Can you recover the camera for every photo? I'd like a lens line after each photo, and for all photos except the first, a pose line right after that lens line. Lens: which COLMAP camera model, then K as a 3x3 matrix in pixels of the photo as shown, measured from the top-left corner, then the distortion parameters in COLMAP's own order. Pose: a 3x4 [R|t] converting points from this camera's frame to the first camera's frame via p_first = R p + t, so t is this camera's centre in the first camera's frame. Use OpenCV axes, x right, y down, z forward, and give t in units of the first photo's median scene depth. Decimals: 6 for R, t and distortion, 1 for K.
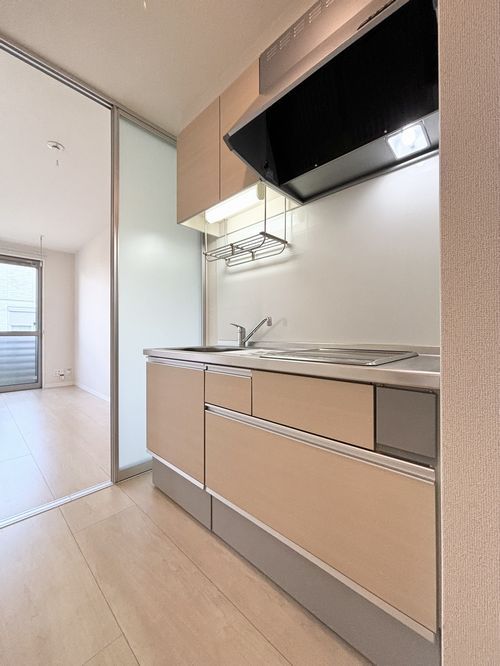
lens RADIAL K [[270.2, 0, 250.1], [0, 270.2, 332.4], [0, 0, 1]] dist [0.001280, 0.000442]
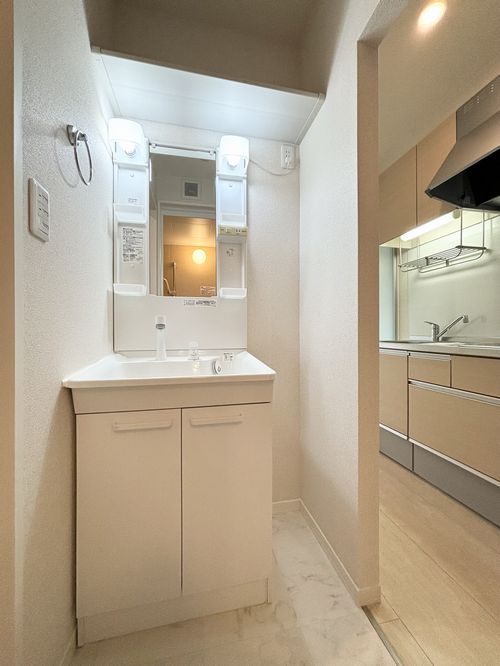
lens RADIAL K [[270.2, 0, 251.8], [0, 270.2, 331.0], [0, 0, 1]] dist [0.001280, 0.000442]
pose [[0.831586, -0.000188, -0.555395, -0.045534], [0.001997, 0.999994, 0.002651, 0.004814], [0.555392, -0.003314, 0.831582, -0.465731]]
